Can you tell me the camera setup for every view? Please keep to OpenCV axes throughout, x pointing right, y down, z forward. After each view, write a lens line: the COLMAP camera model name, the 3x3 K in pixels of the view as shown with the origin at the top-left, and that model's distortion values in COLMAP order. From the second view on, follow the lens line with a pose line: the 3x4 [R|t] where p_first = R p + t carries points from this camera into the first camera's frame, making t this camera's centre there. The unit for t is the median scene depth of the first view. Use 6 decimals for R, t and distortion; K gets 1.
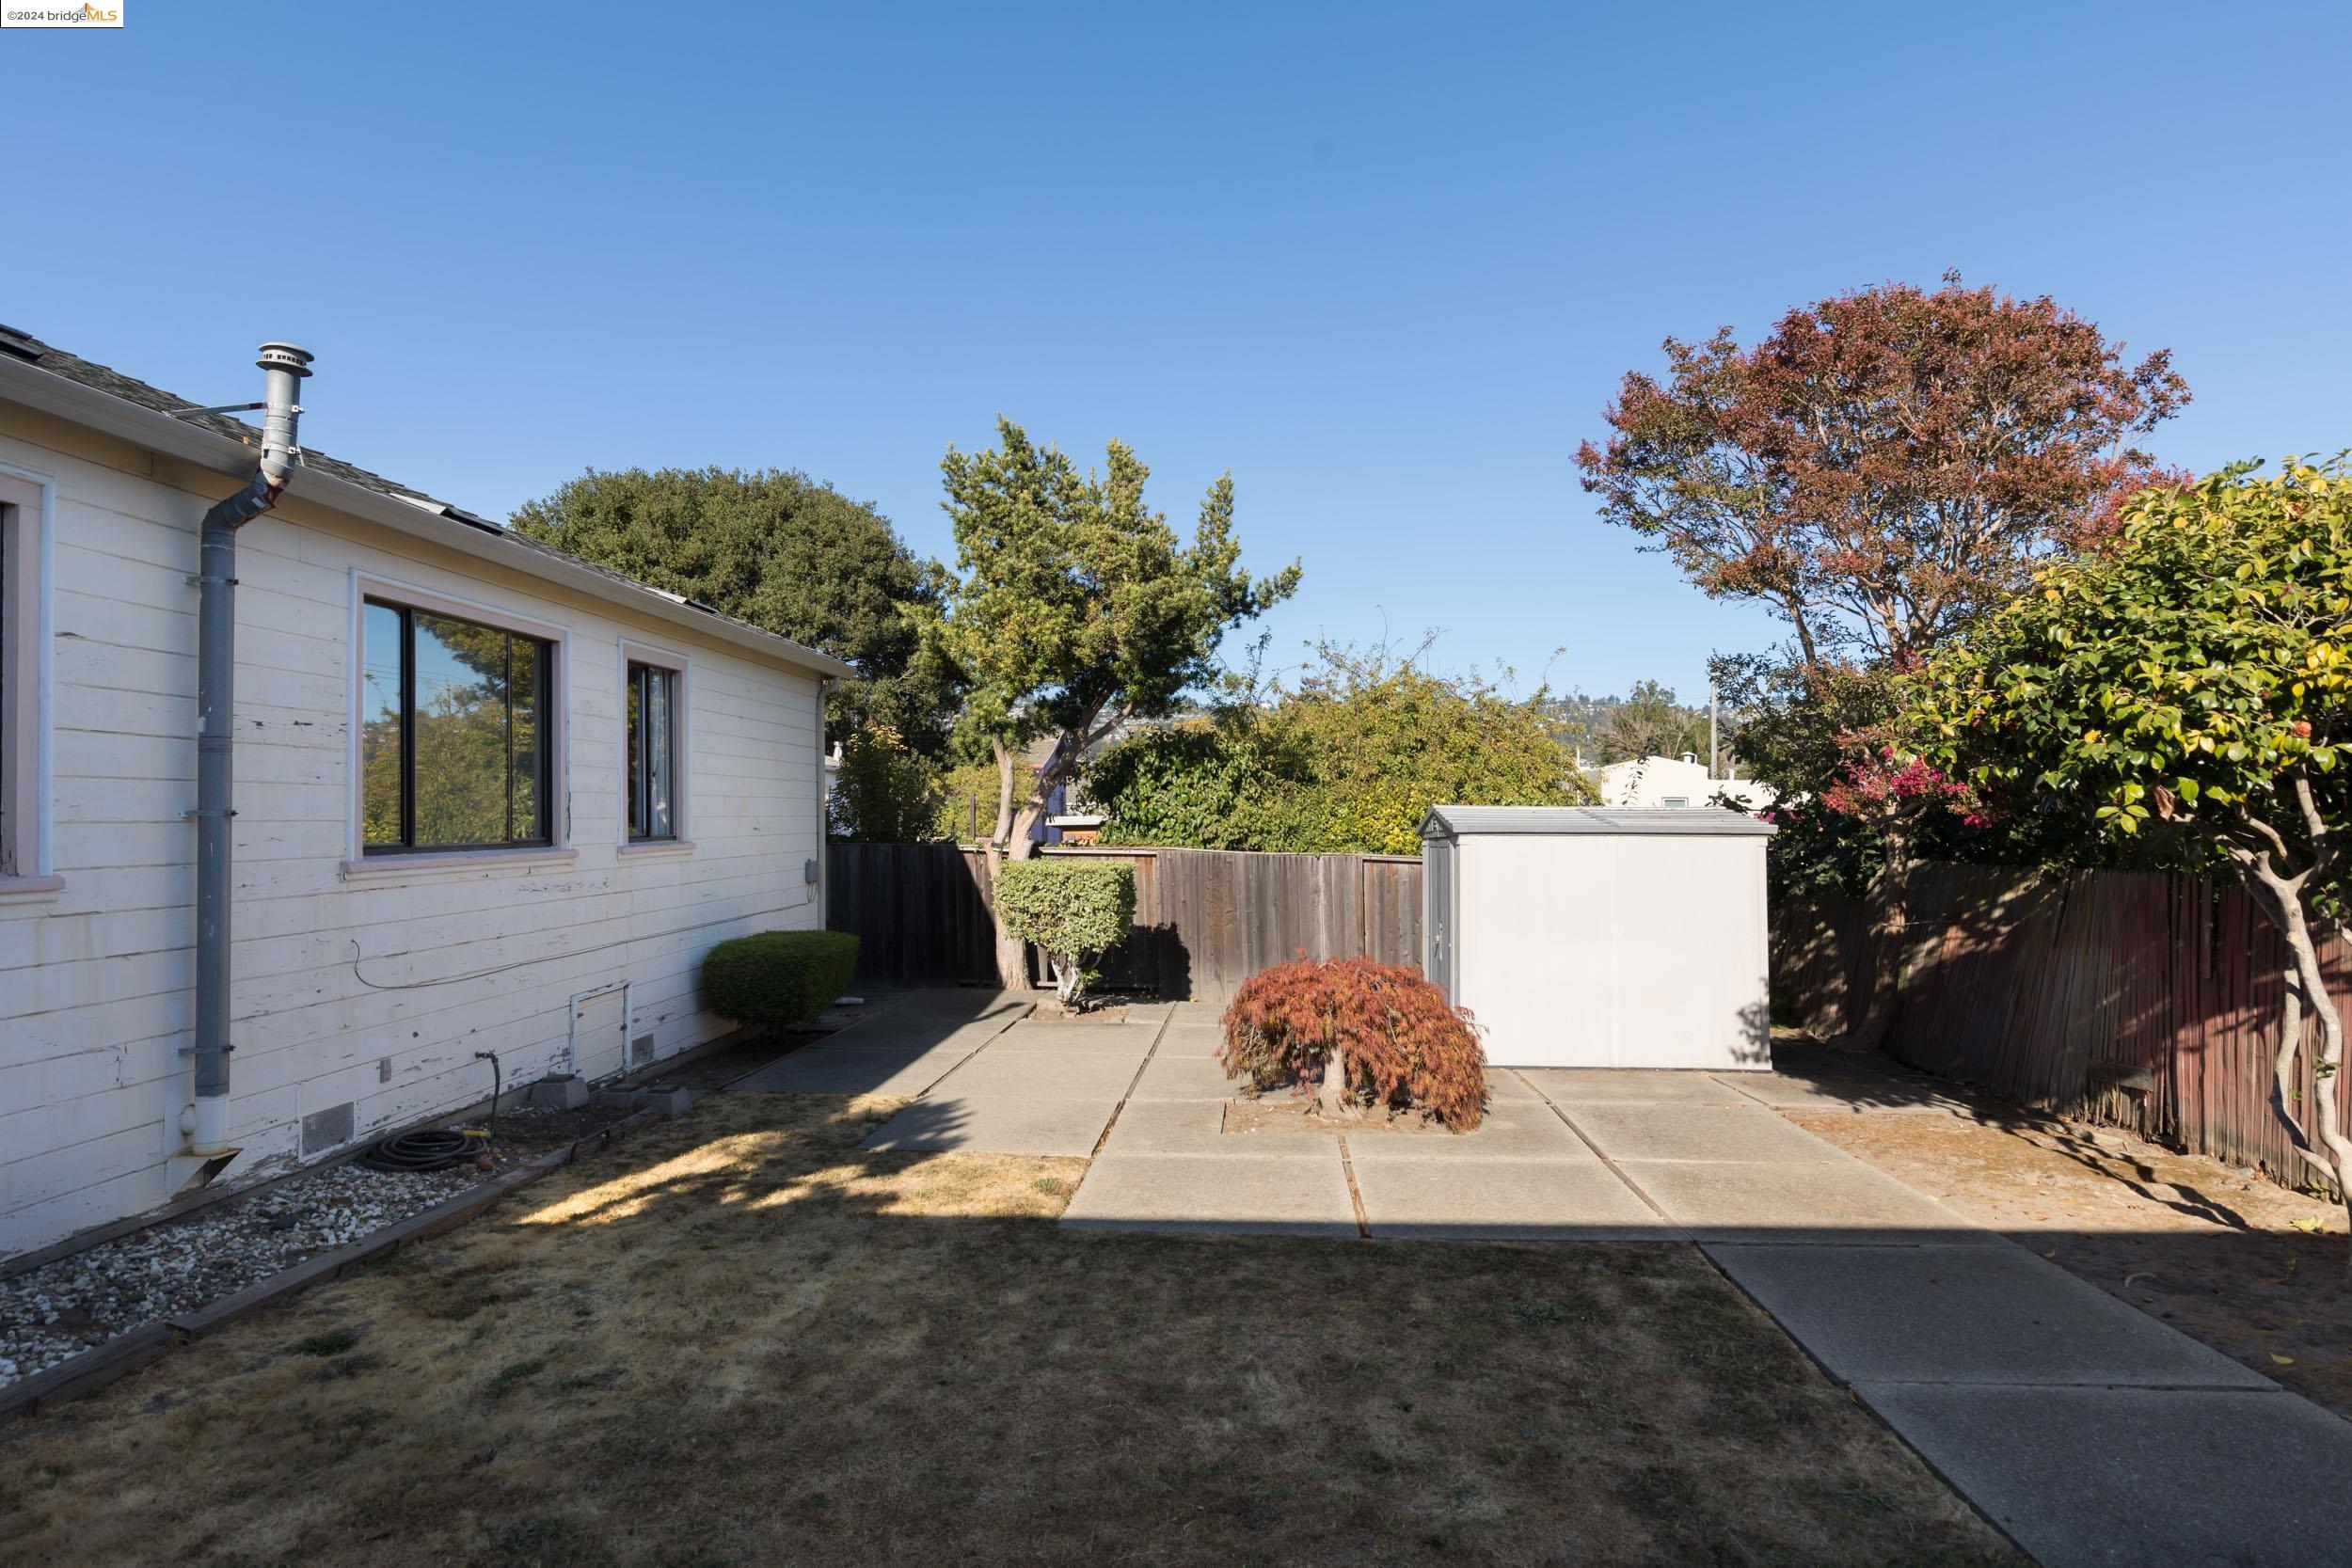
lens RADIAL K [[1246.6, 0, 1188.8], [0, 1246.6, 791.1], [0, 0, 1]] dist [0.006122, -0.002688]
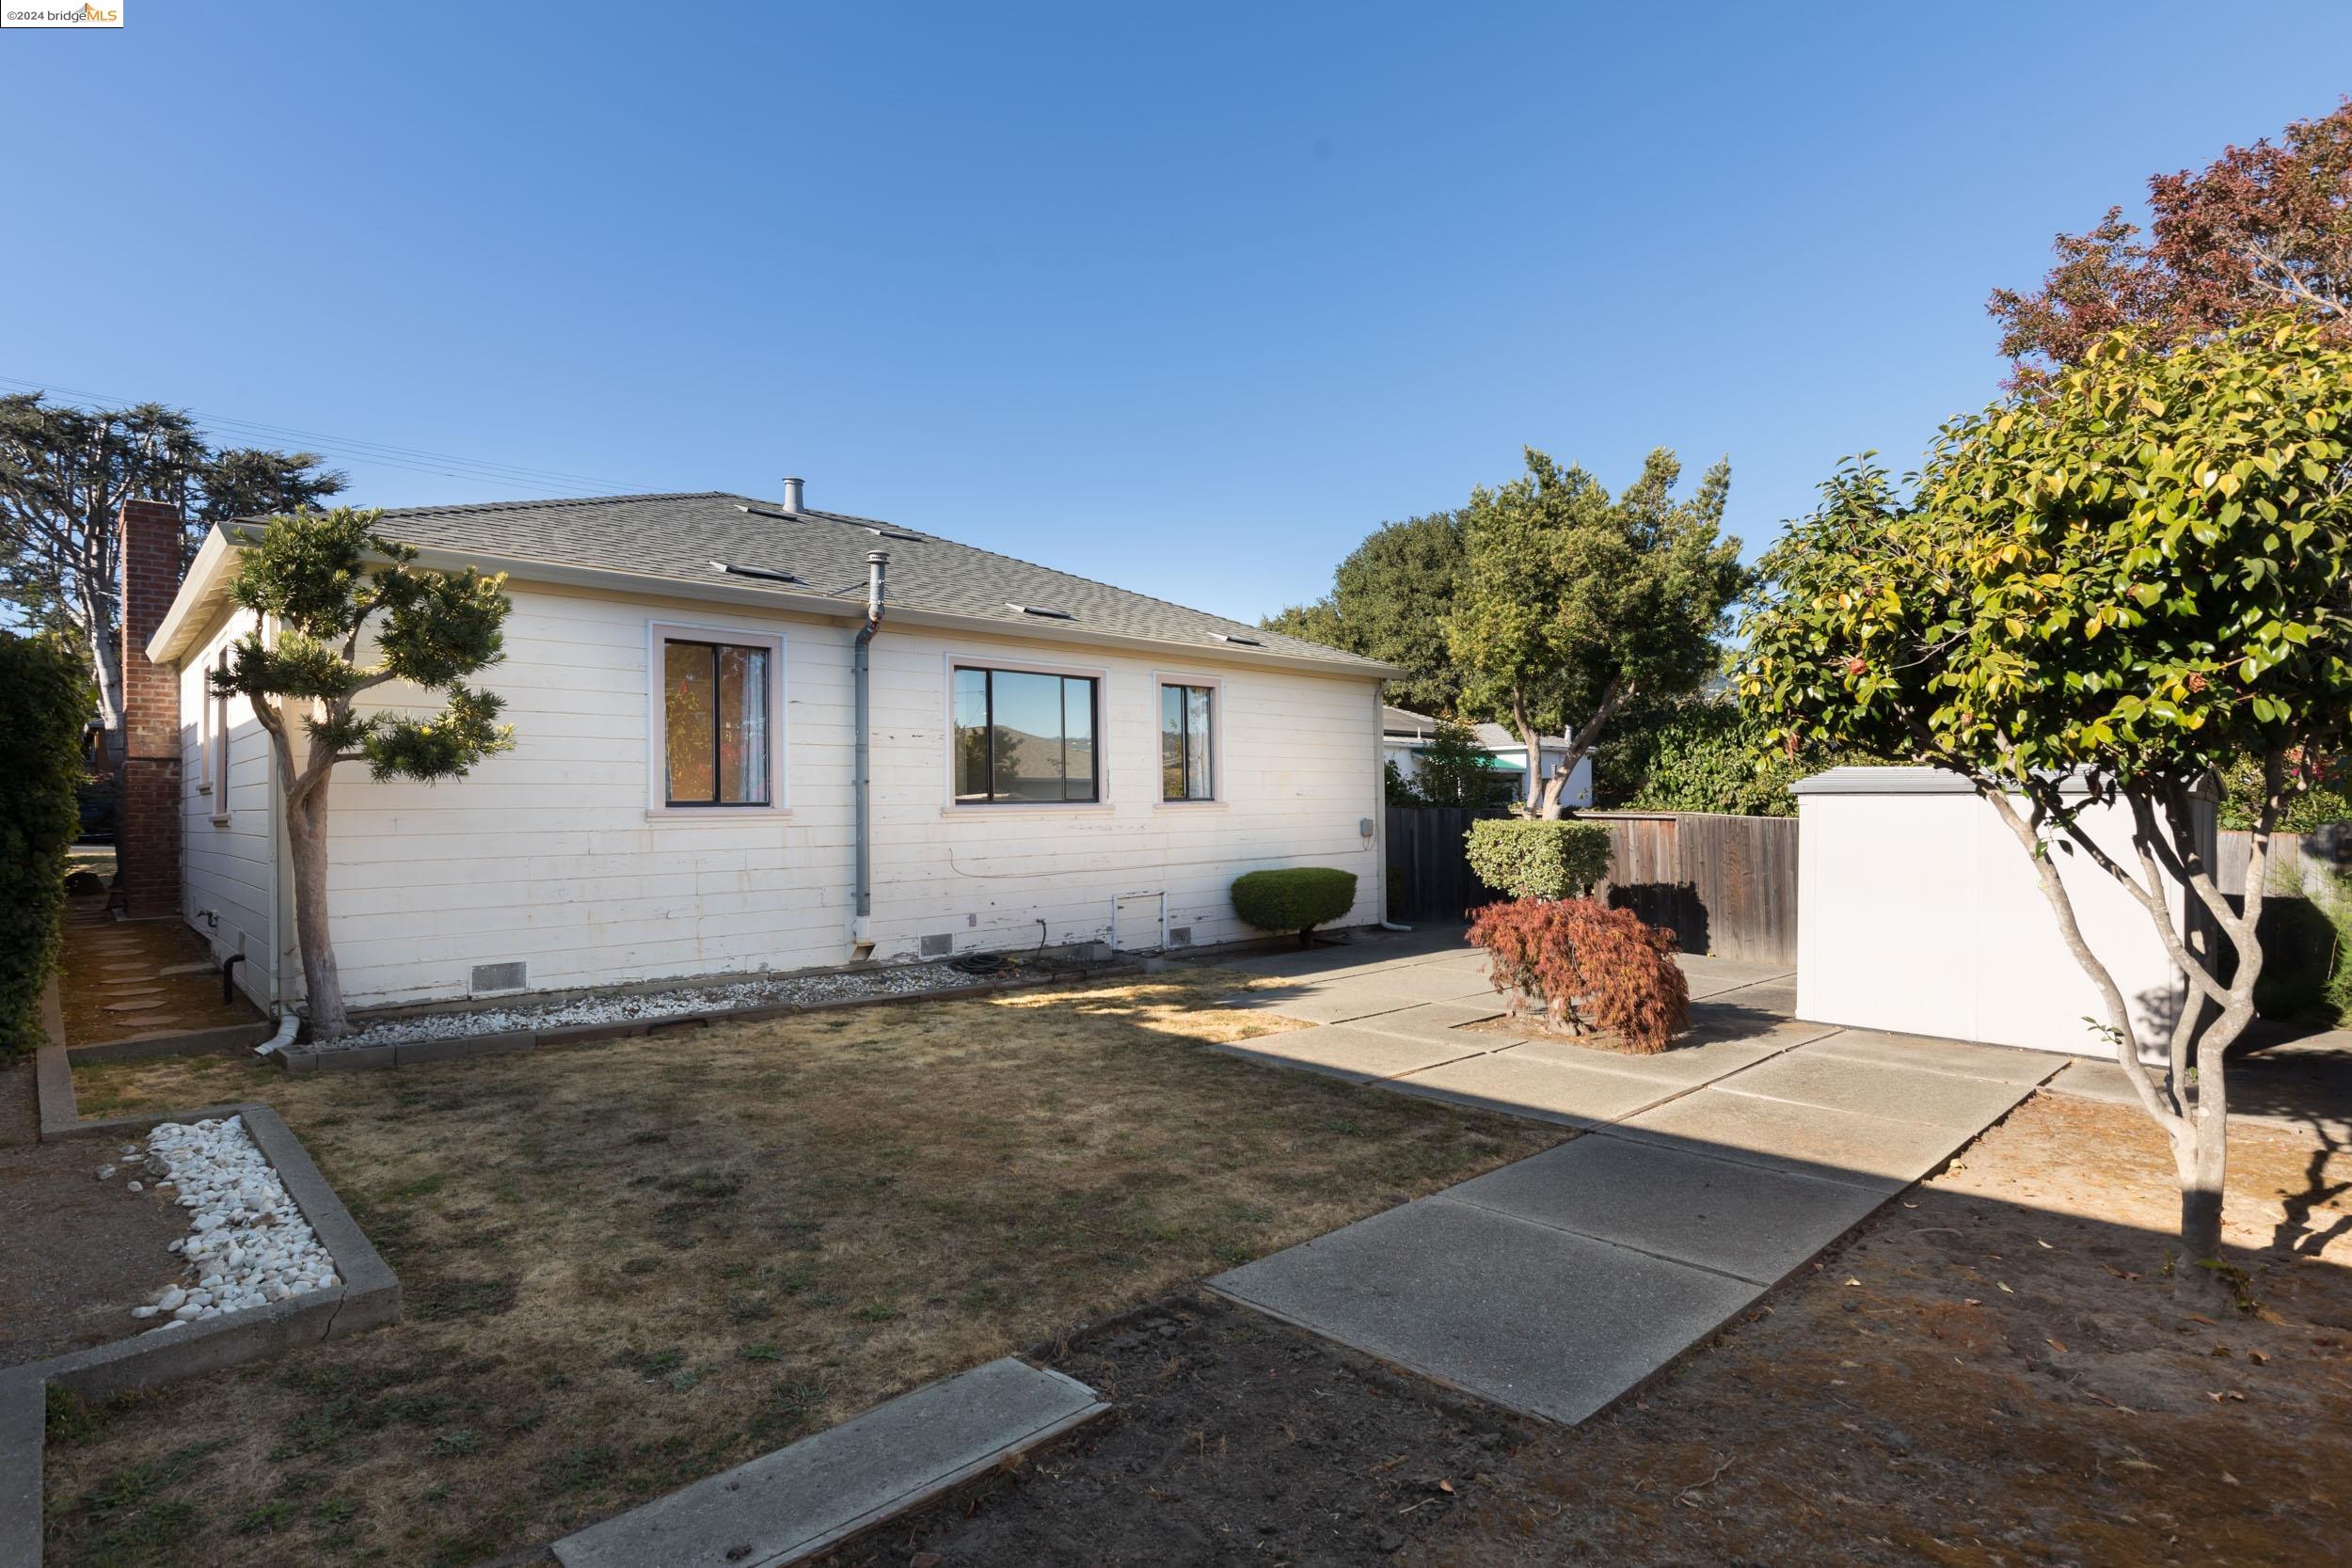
lens RADIAL K [[1145.8, 0, 1221.7], [0, 1145.8, 796.0], [0, 0, 1]] dist [0.000418, -0.000069]
pose [[0.748270, -0.004907, -0.663376, 0.779127], [0.018918, 0.999724, 0.013944, 0.022005], [0.663124, -0.022983, 0.748156, -0.026927]]
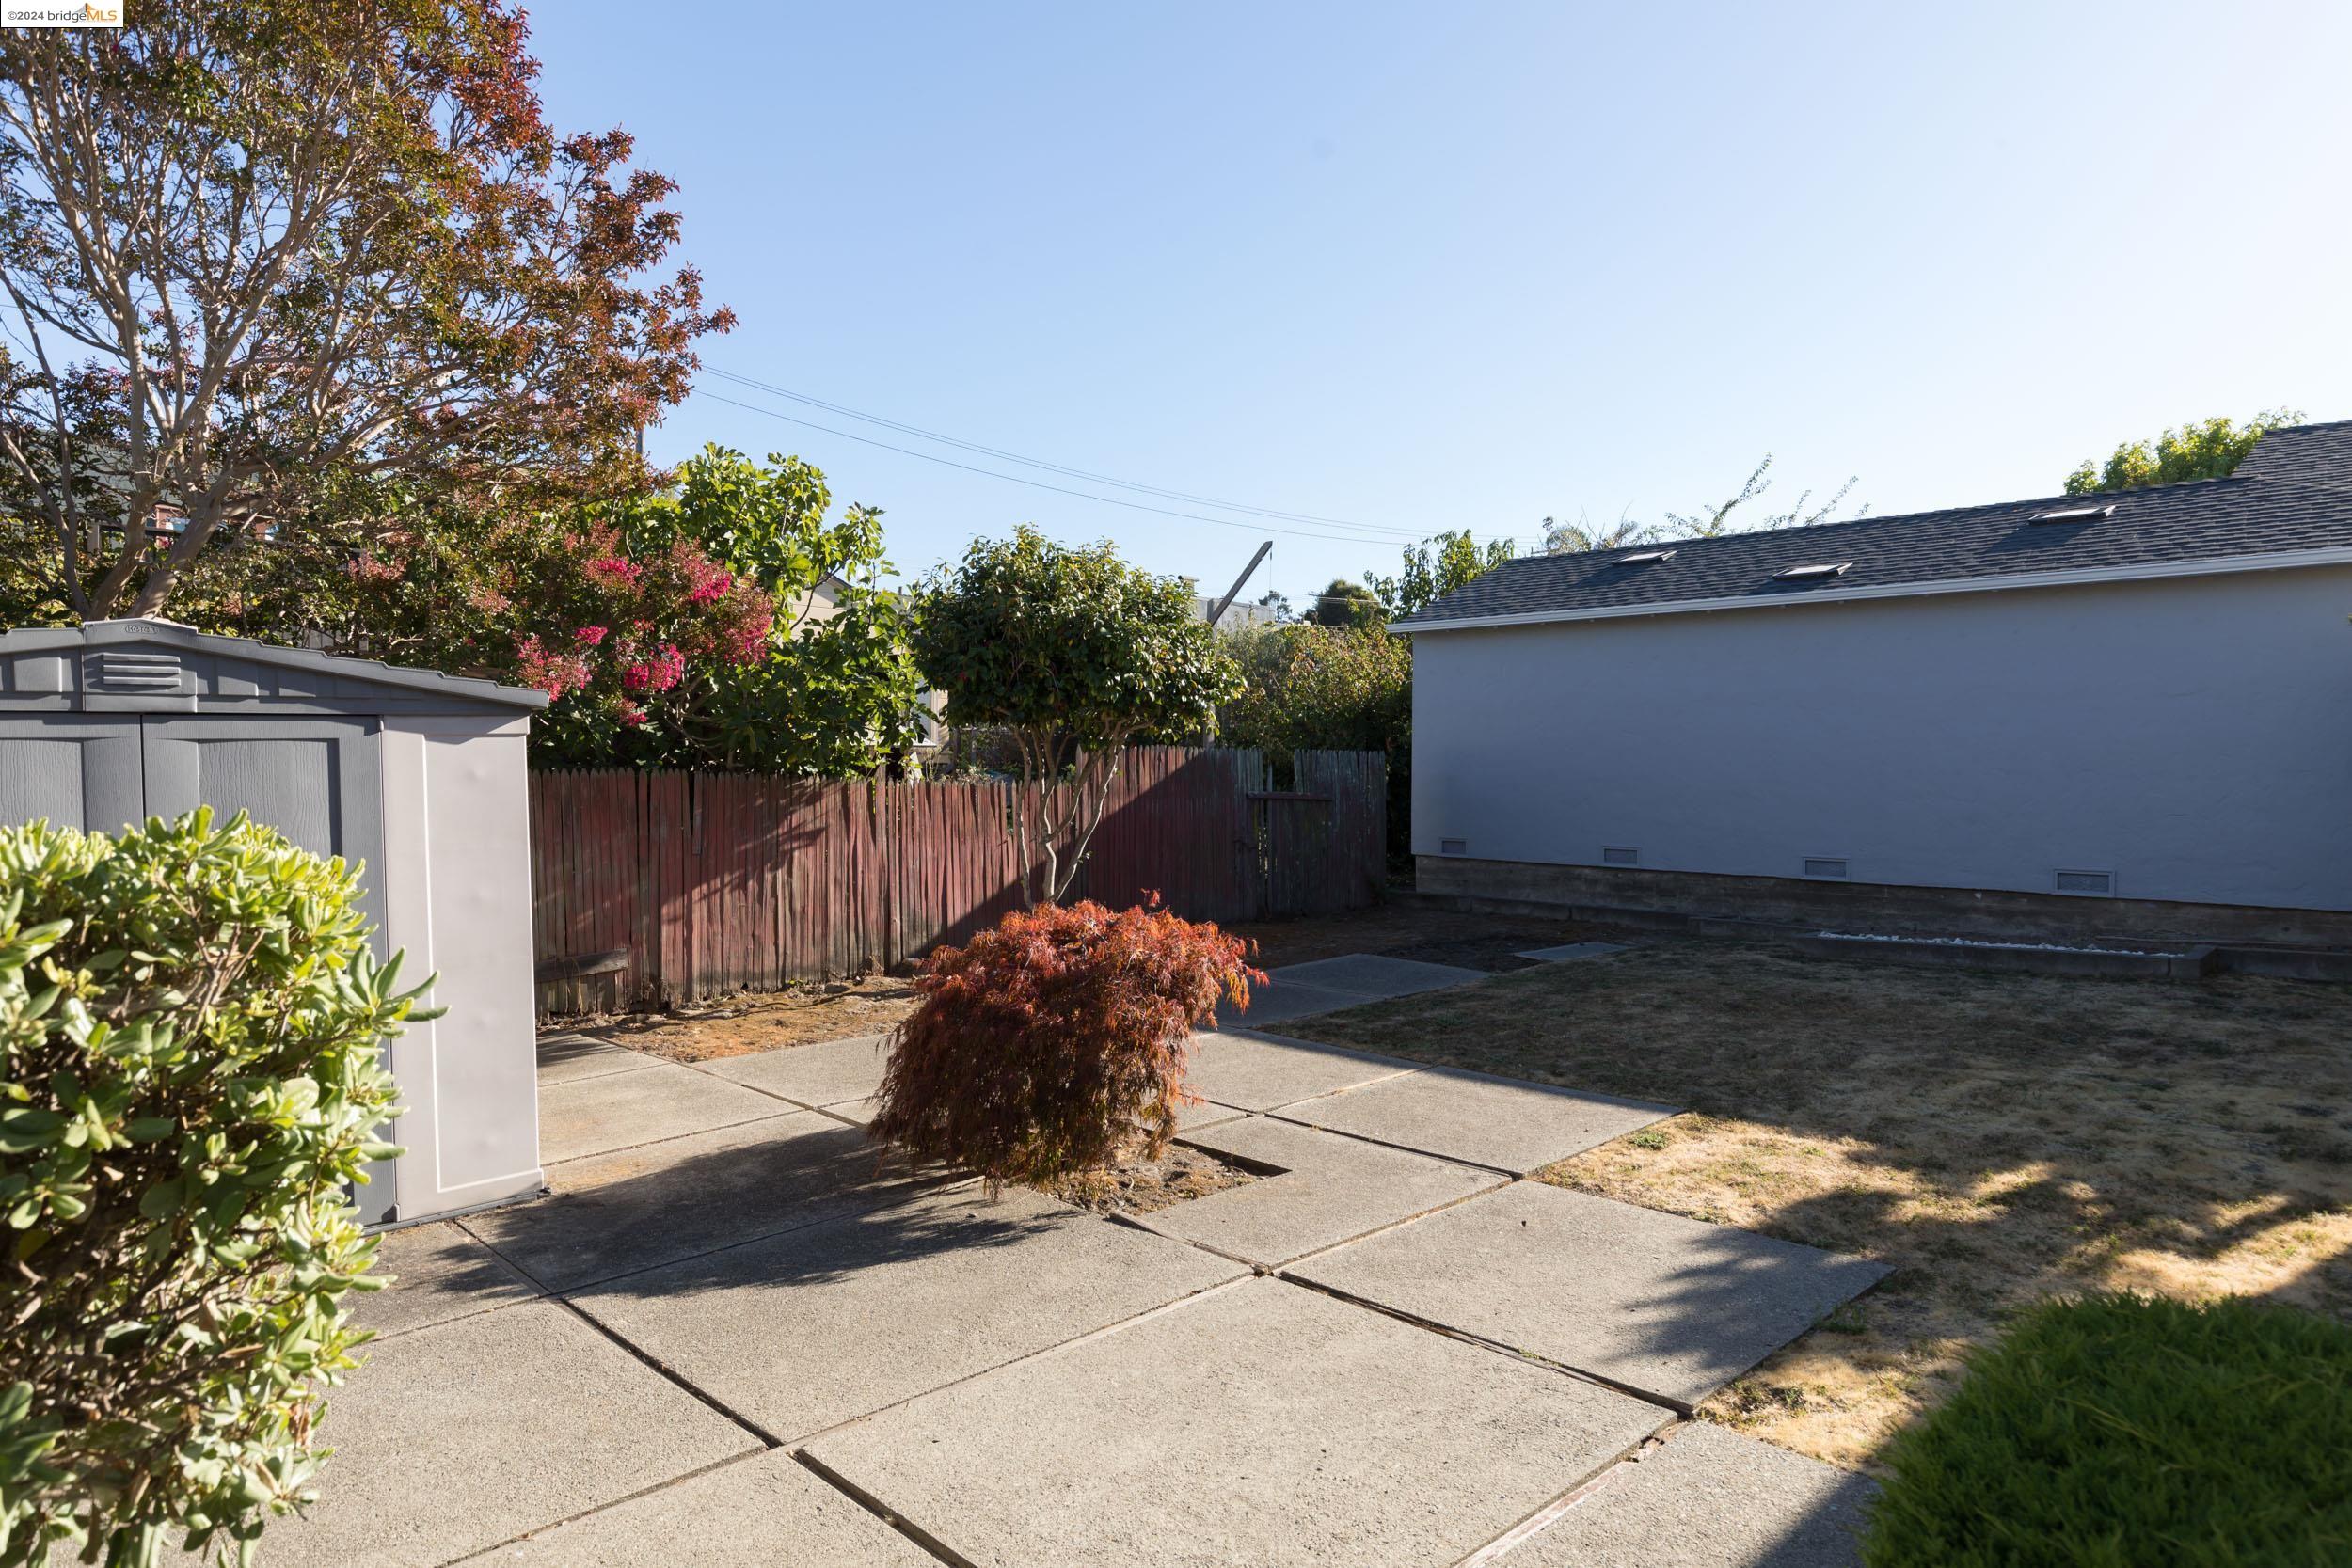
lens RADIAL K [[1468.5, 0, 1179.3], [0, 1468.5, 785.6], [0, 0, 1]] dist [0.010716, -0.001970]
pose [[-0.749185, -0.007704, 0.662316, -0.523734], [-0.020789, 0.999713, -0.011888, 0.100395], [-0.662035, -0.022675, -0.749130, 1.946267]]
